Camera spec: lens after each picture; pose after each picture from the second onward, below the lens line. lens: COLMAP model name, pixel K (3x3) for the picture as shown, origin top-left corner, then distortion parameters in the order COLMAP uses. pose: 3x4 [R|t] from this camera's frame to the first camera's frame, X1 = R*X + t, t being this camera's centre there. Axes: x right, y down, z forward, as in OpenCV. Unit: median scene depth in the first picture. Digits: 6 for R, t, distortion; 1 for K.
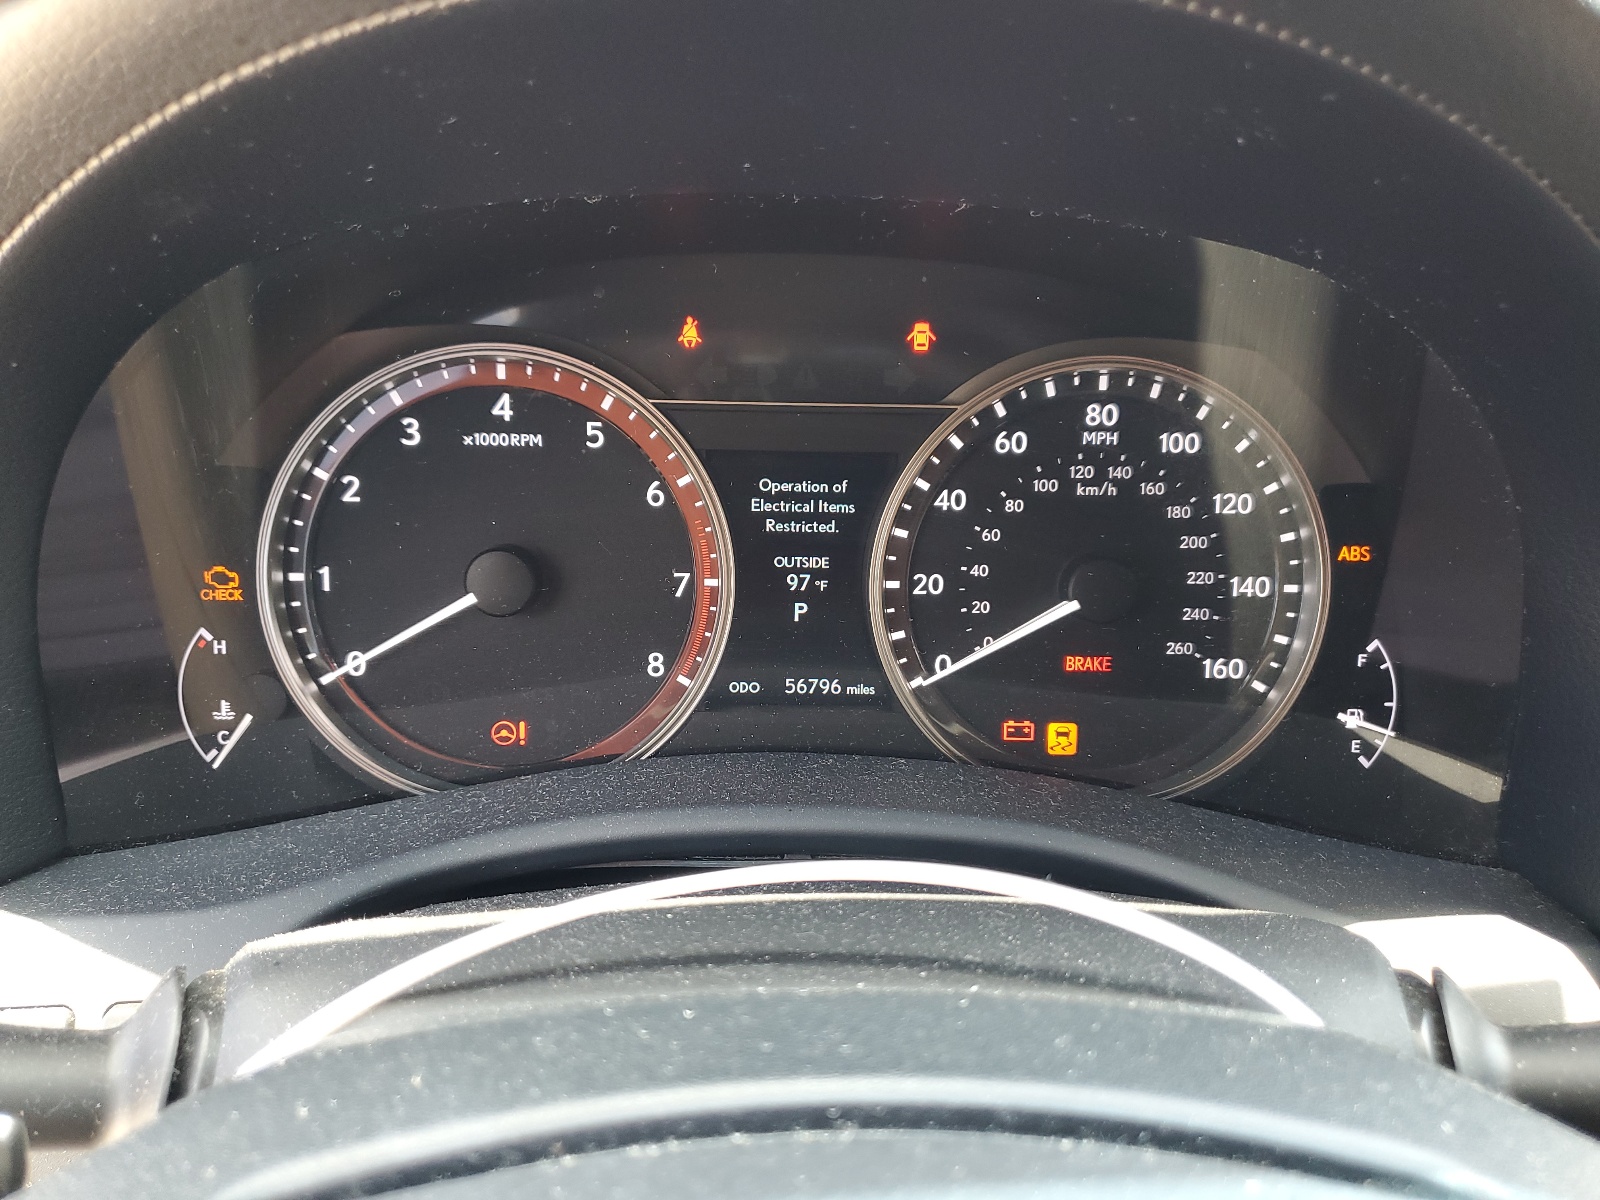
lens RADIAL K [[1205.2, 0, 798.0], [0, 1205.2, 598.8], [0, 0, 1]] dist [0.010932, 0.001744]
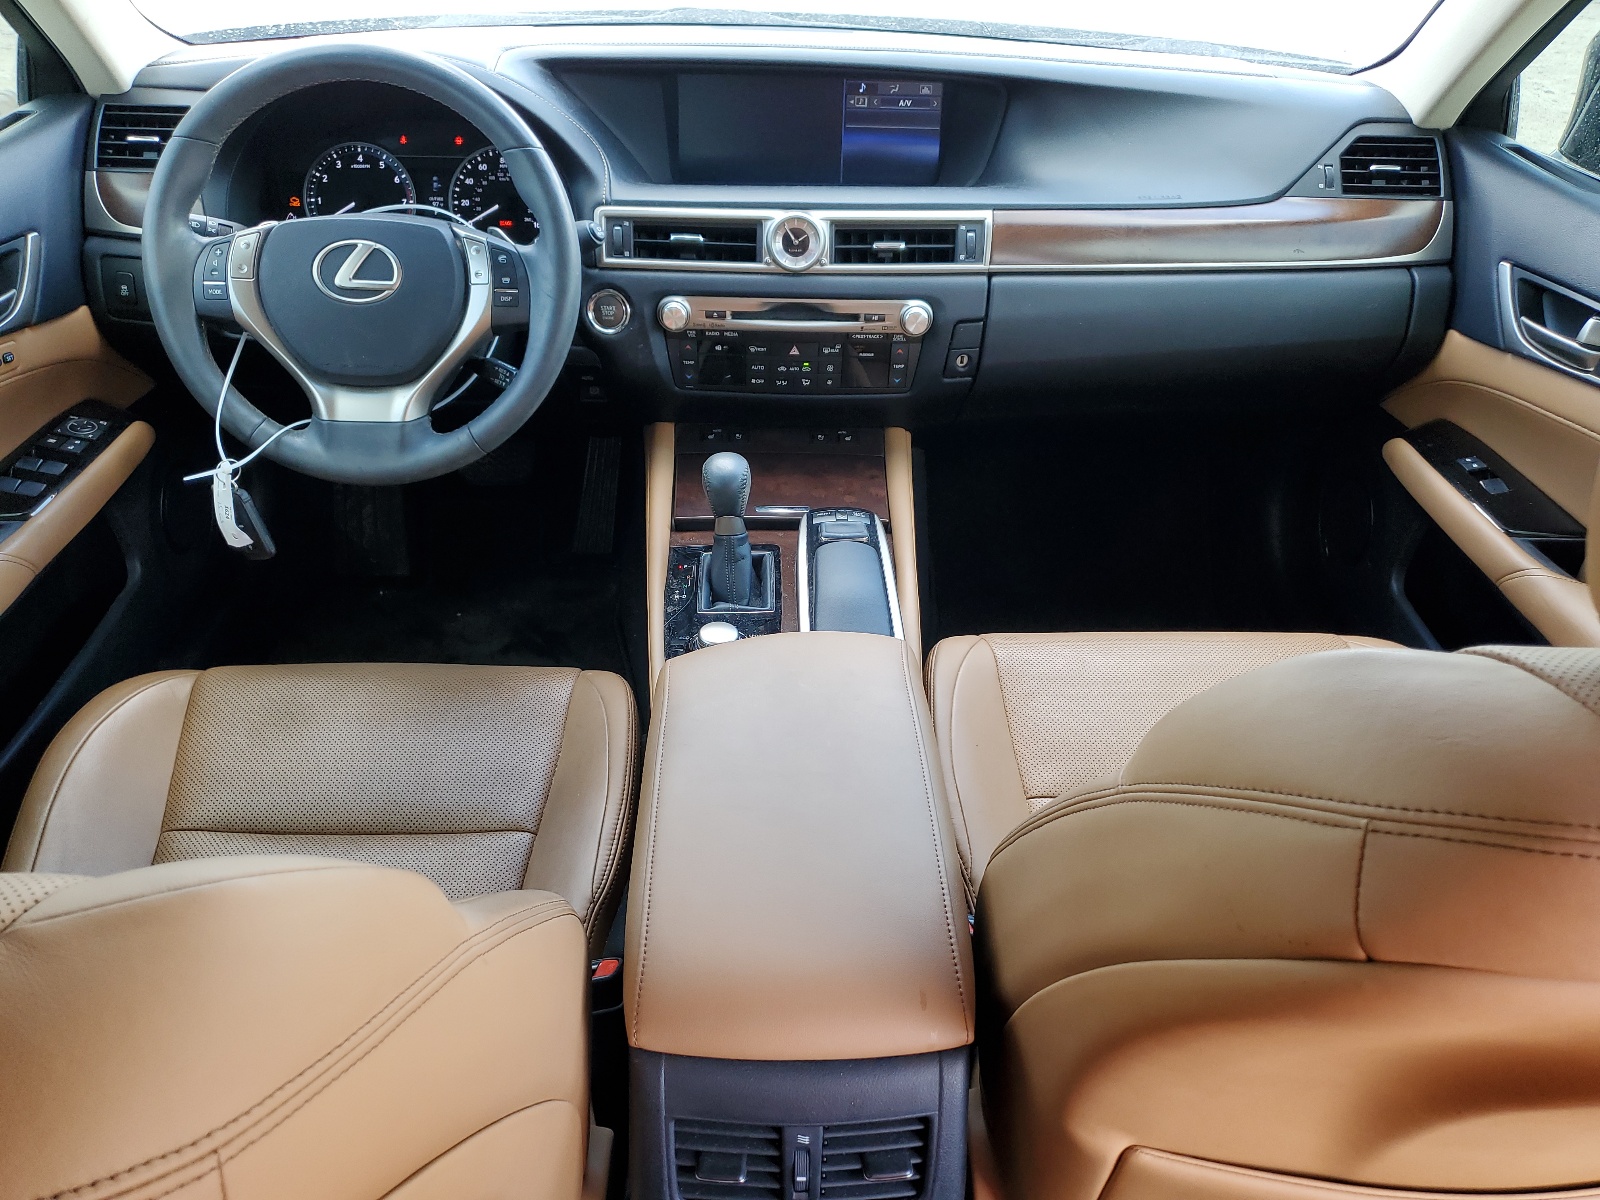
lens RADIAL K [[1205.2, 0, 799.3], [0, 1205.2, 605.3], [0, 0, 1]] dist [0.010932, 0.001744]
pose [[0.918930, -0.122236, 0.375001, -0.572921], [0.002583, 0.952610, 0.304184, 0.047253], [-0.394412, -0.278555, 0.875697, -3.536255]]
